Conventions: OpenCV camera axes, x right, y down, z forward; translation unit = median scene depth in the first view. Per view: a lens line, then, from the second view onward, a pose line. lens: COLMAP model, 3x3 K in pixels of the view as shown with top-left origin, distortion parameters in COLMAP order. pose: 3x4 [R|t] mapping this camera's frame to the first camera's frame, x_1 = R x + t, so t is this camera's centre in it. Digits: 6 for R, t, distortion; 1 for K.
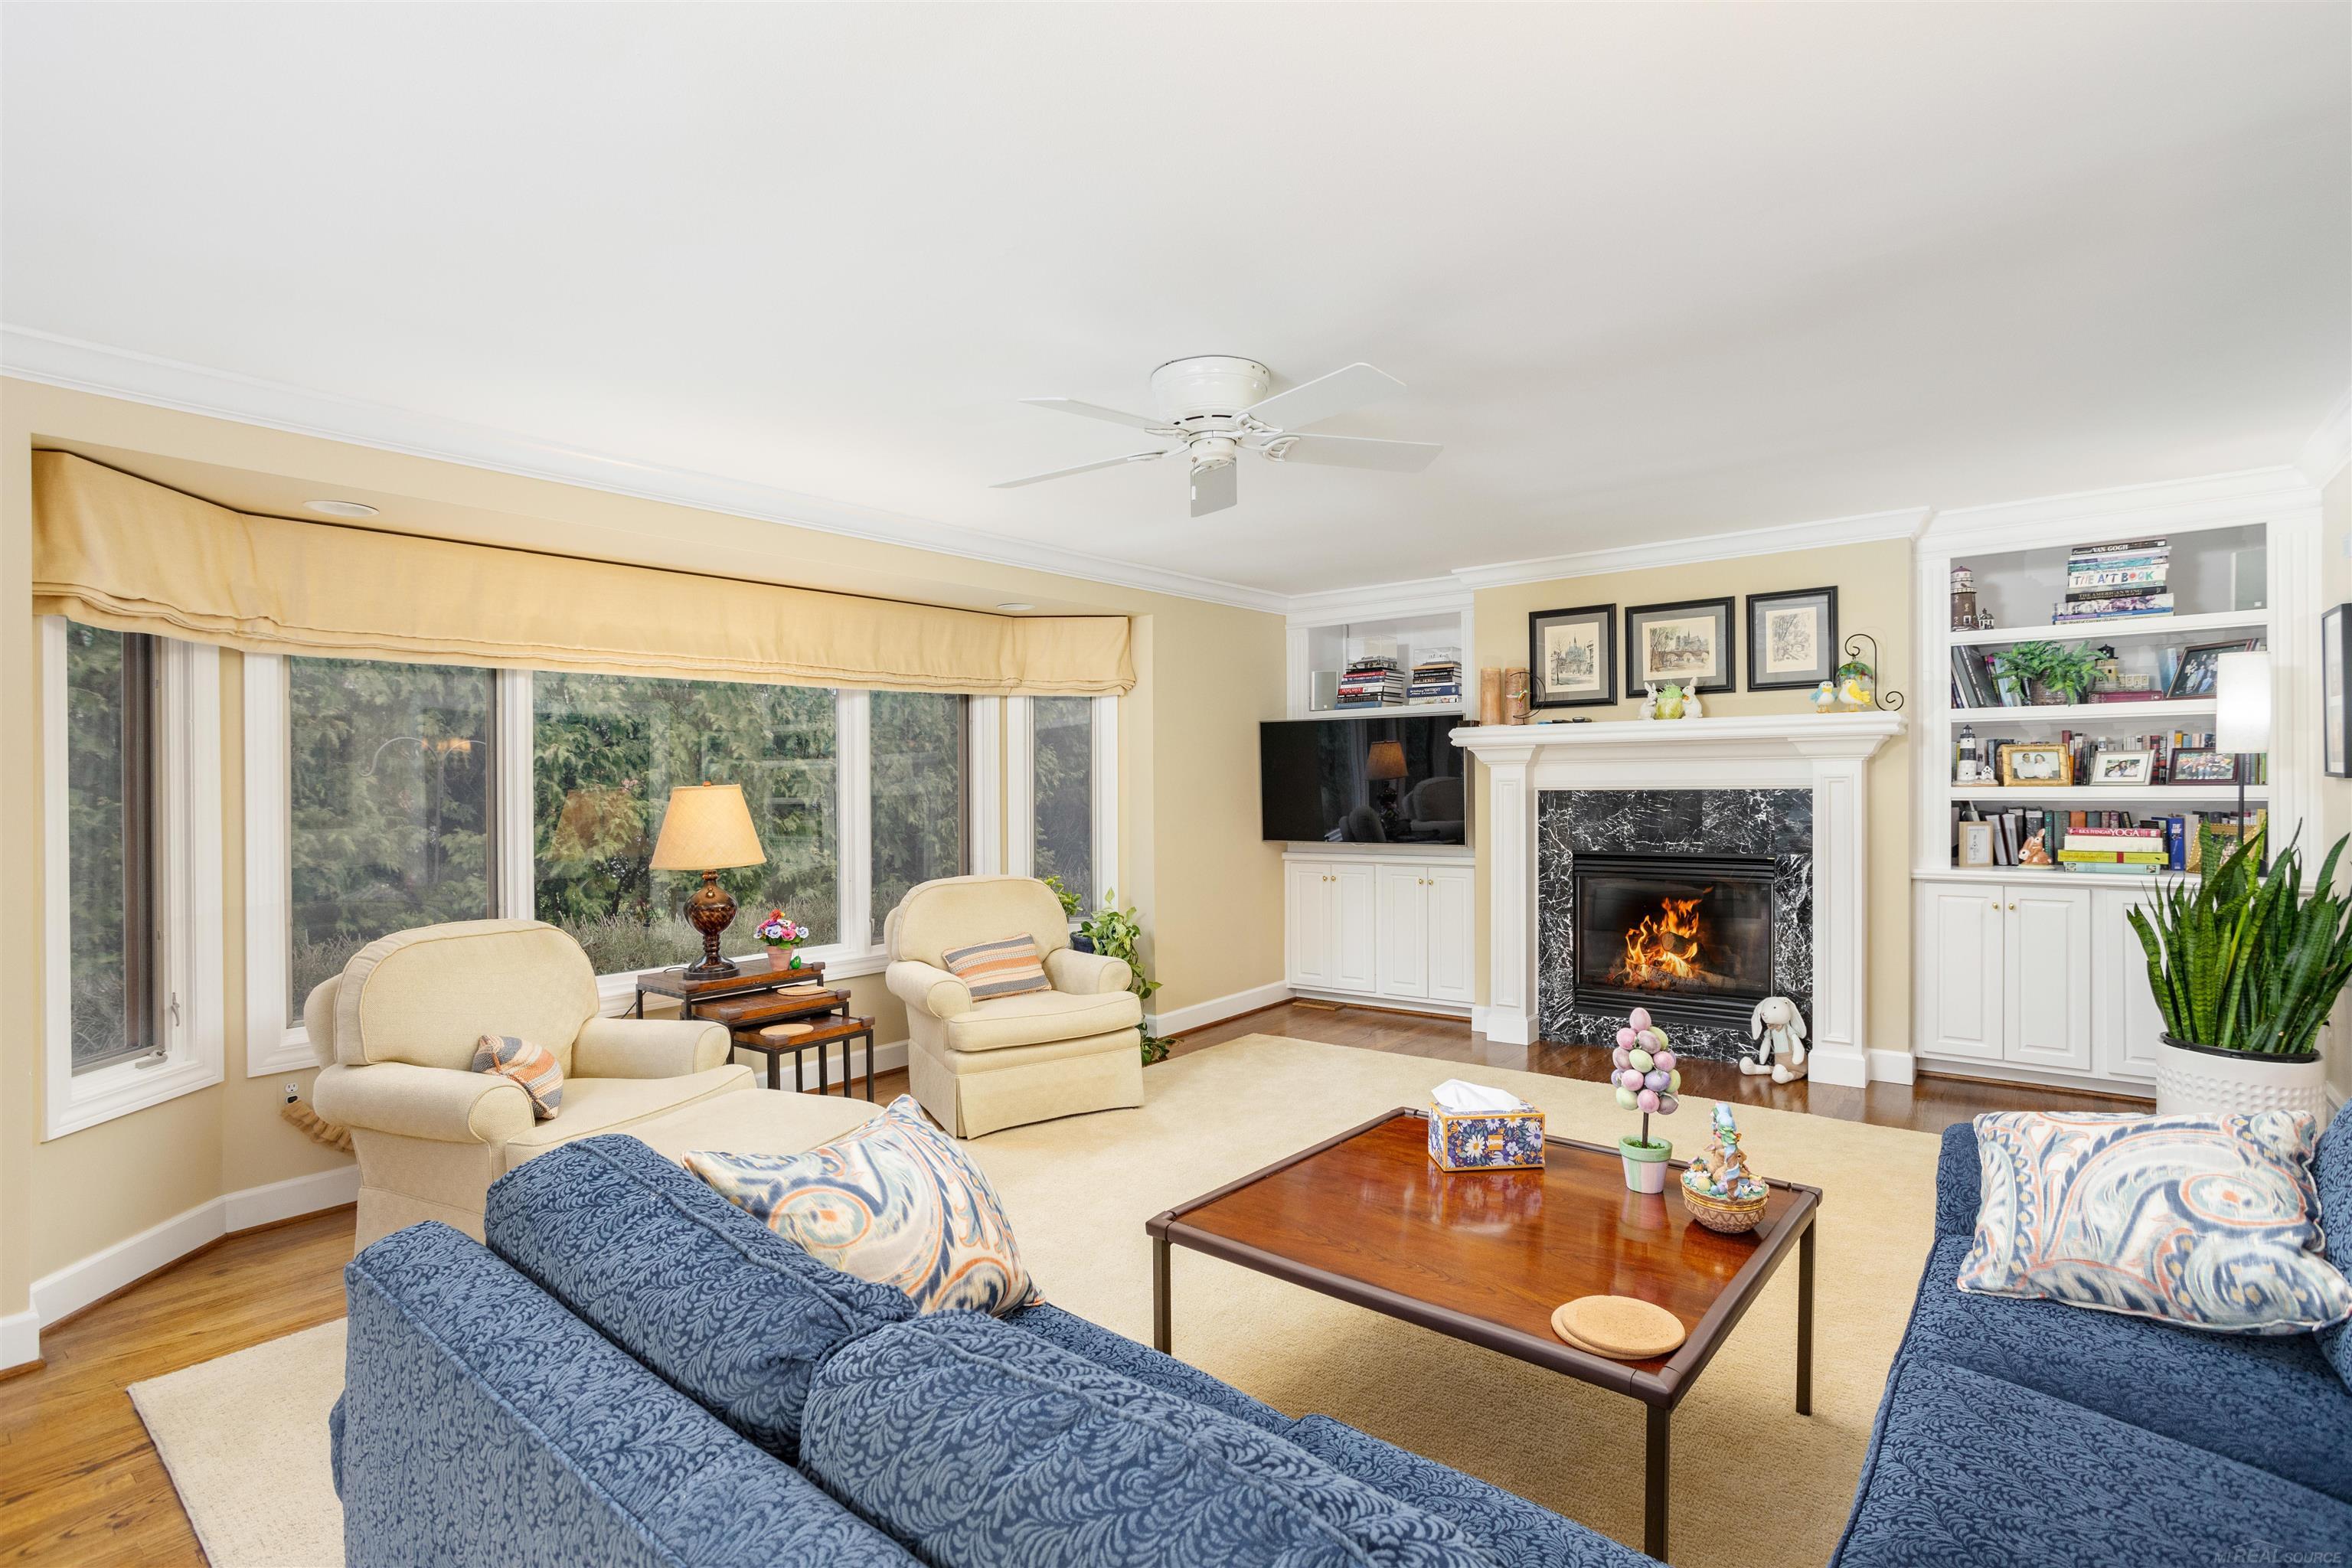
lens RADIAL K [[1108.0, 0, 1178.8], [0, 1108.0, 791.0], [0, 0, 1]] dist [-0.015973, 0.003085]
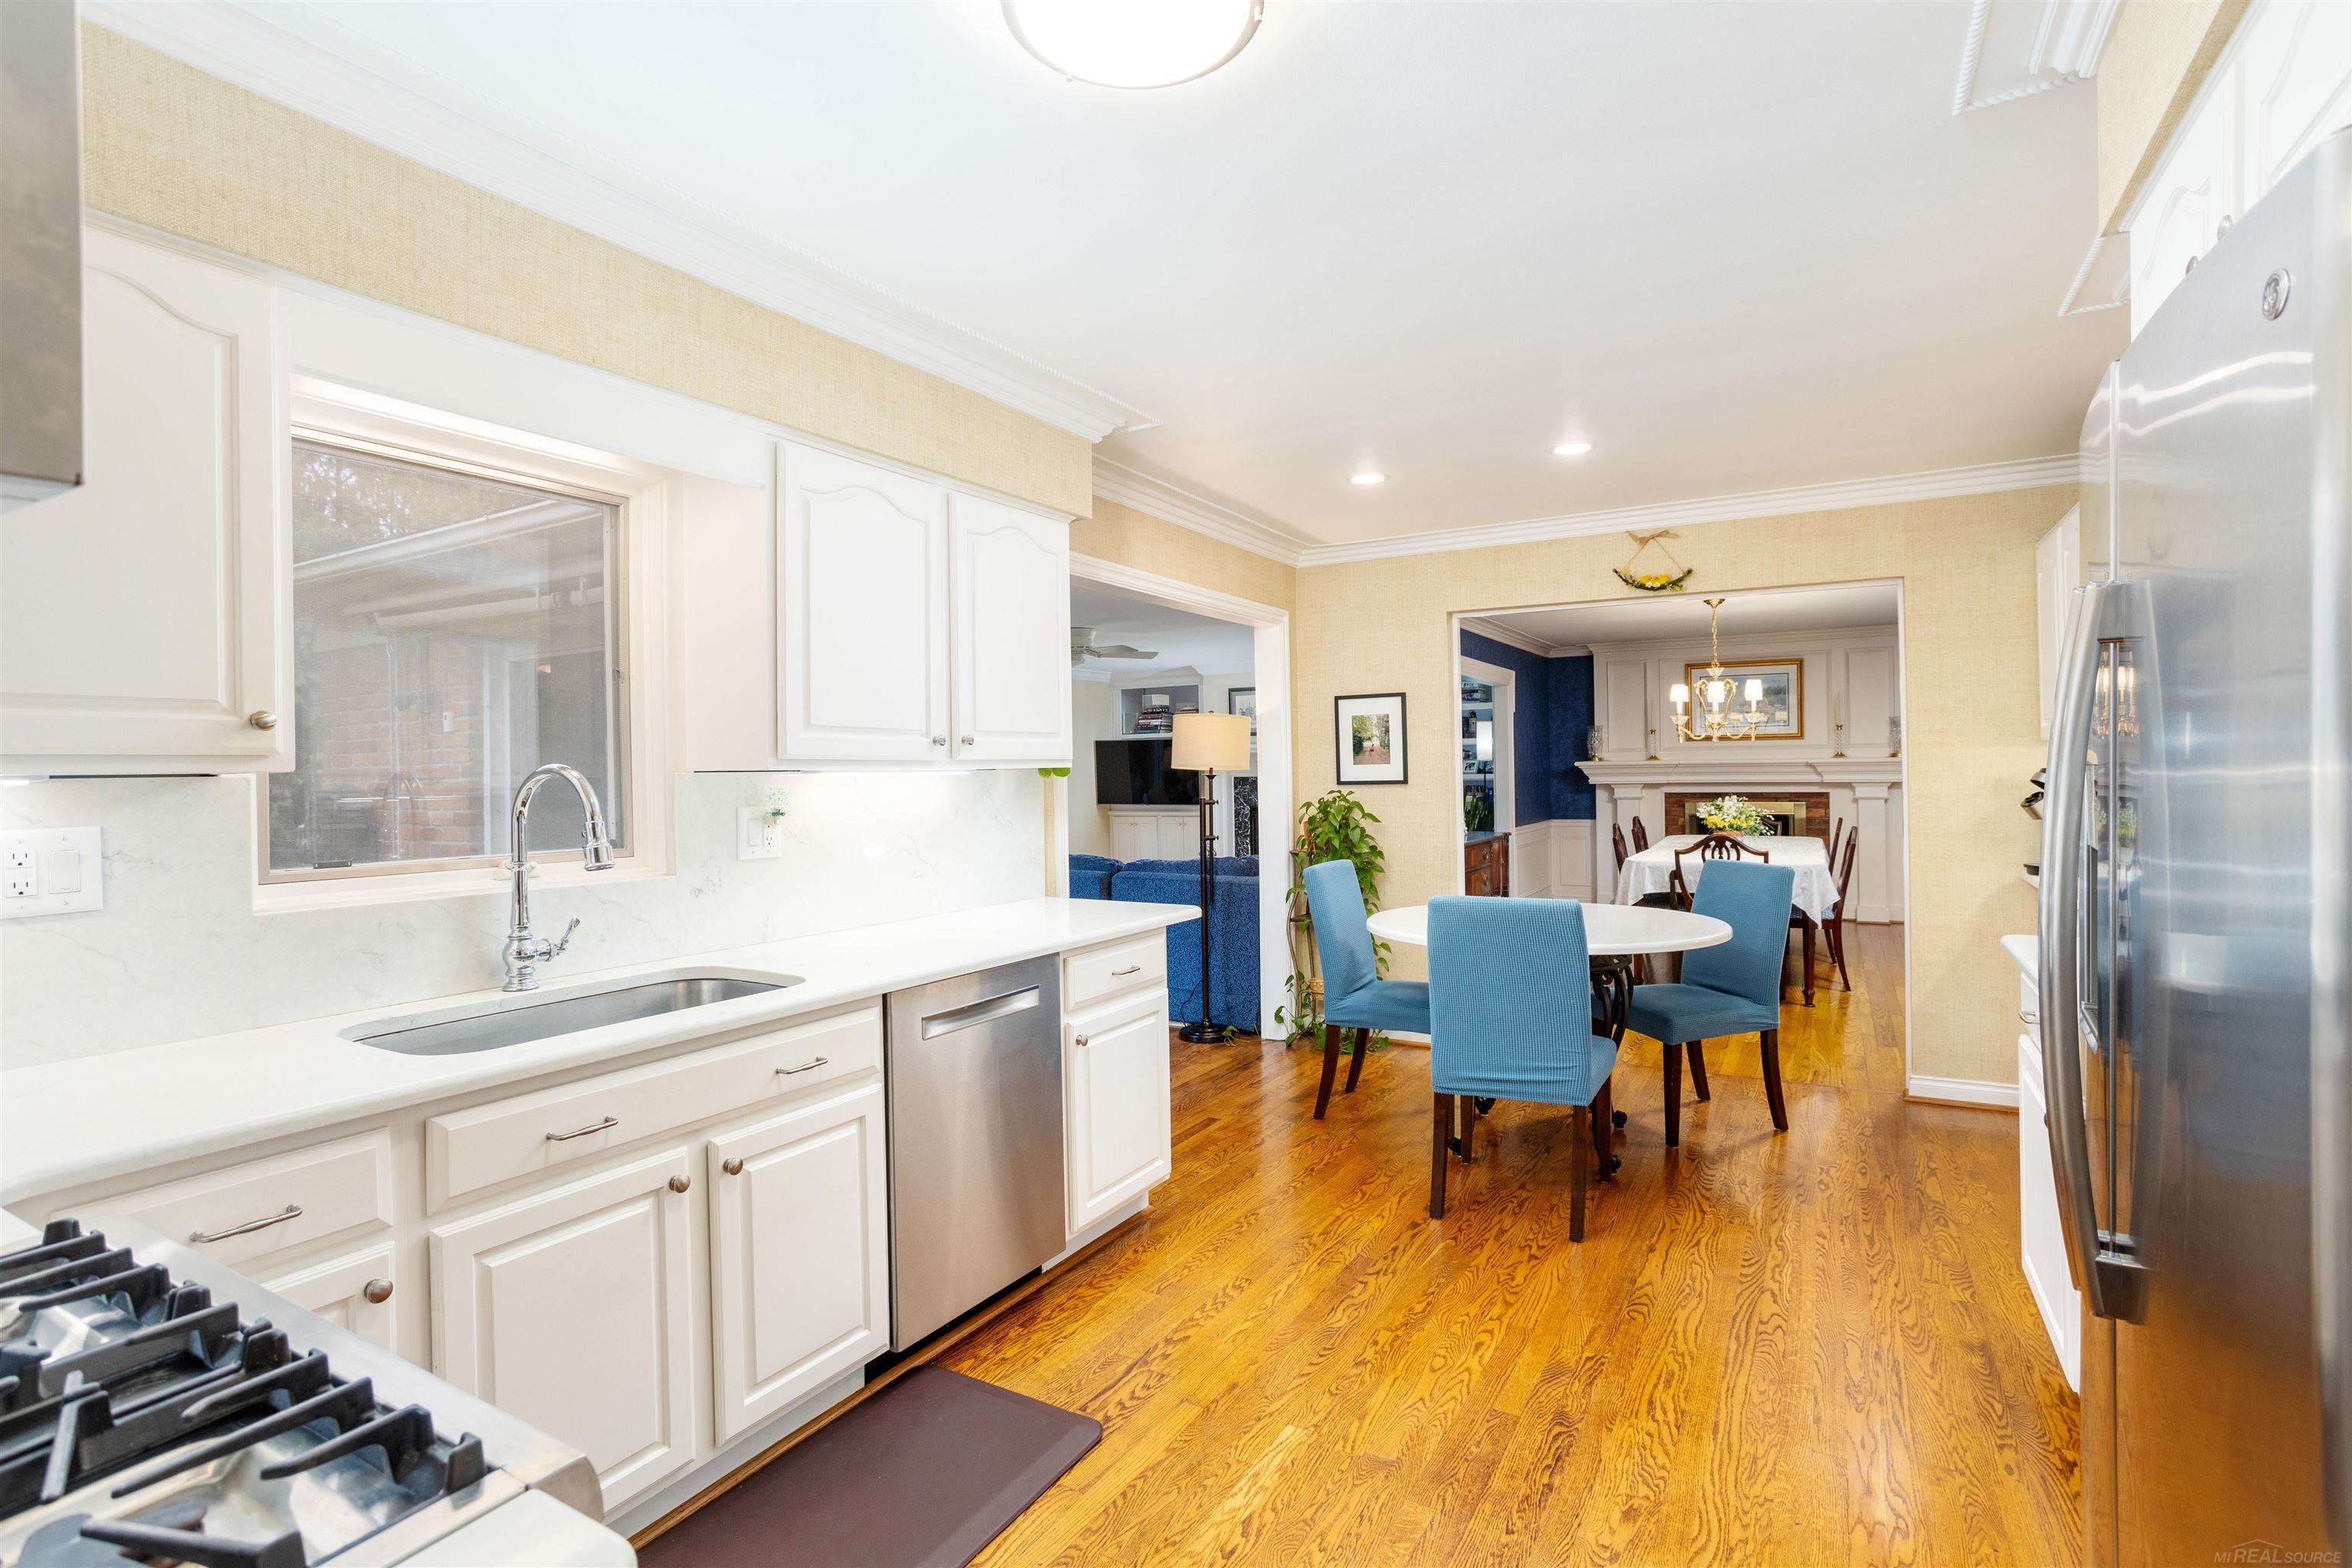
lens RADIAL K [[1108.0, 0, 1184.1], [0, 1108.0, 777.4], [0, 0, 1]] dist [-0.015973, 0.003085]
pose [[0.988921, -0.000755, 0.148442, -0.071176], [0.001620, 0.999982, -0.005707, 0.013634], [-0.148435, 0.005884, 0.988905, -1.107462]]
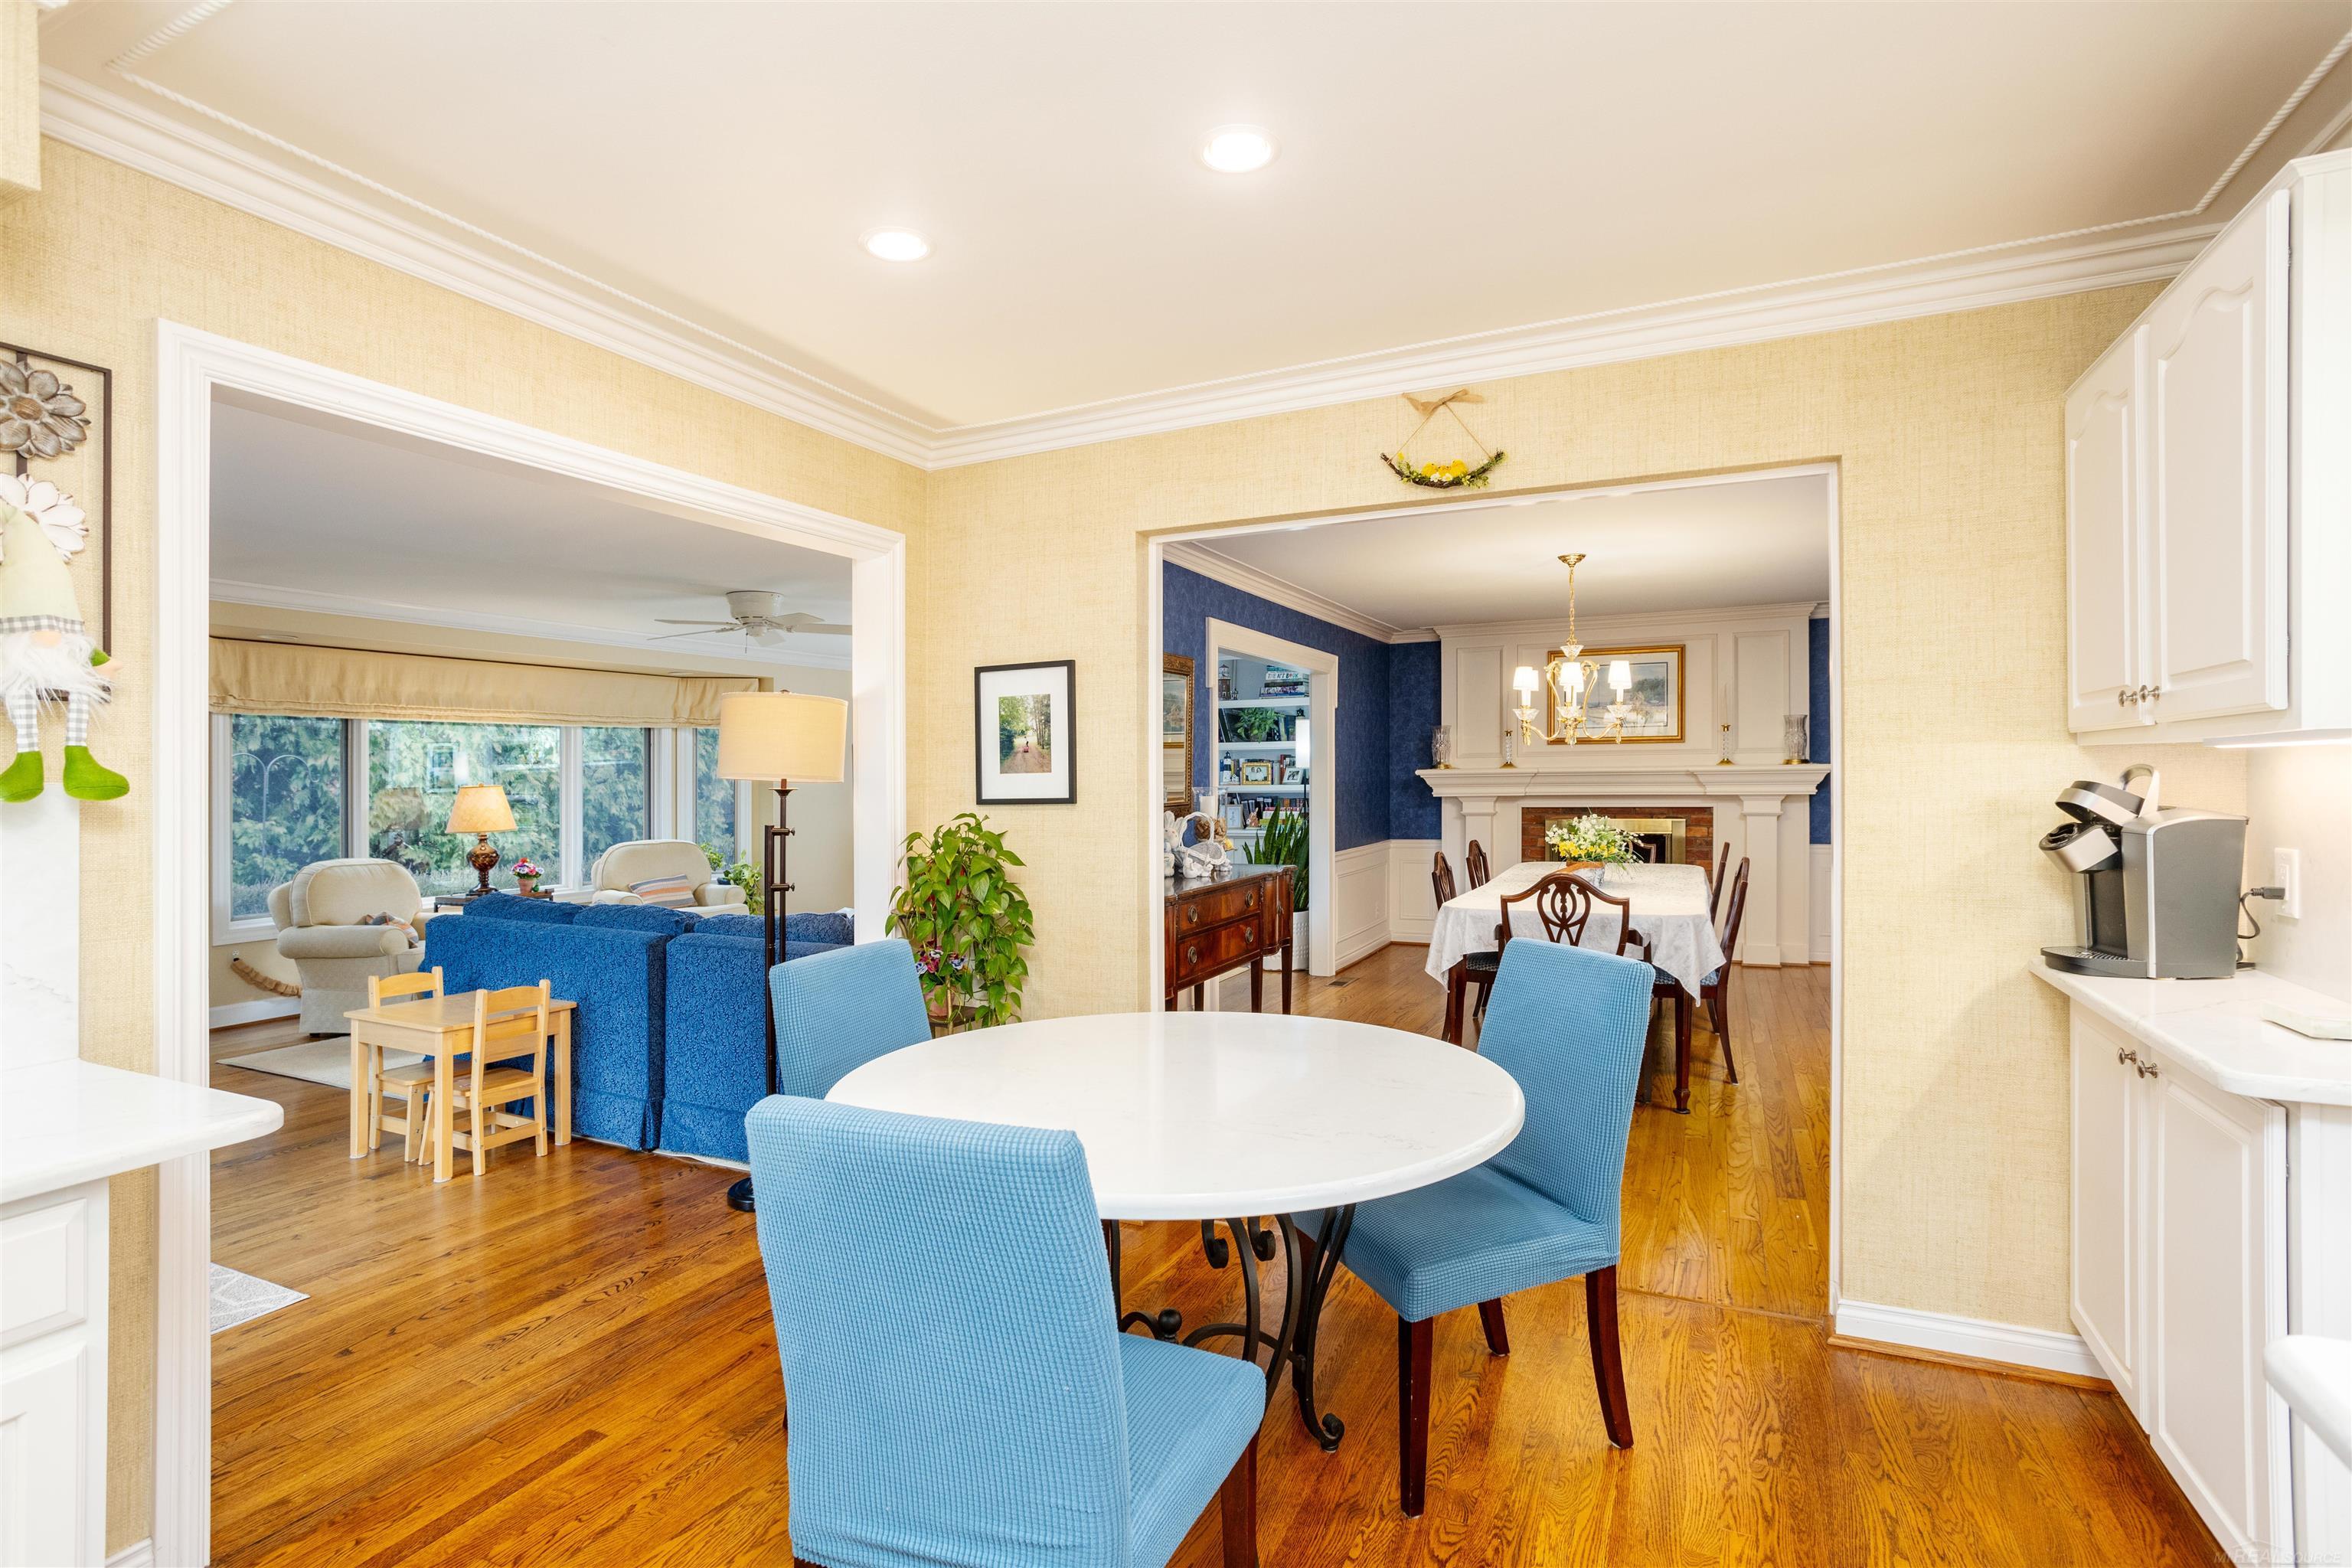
lens RADIAL K [[1108.0, 0, 1173.5], [0, 1108.0, 823.8], [0, 0, 1]] dist [-0.015973, 0.003085]
pose [[0.974890, -0.008752, 0.222517, 0.205440], [0.002341, 0.999575, 0.029060, 0.006990], [-0.222676, -0.027809, 0.974496, -0.762633]]
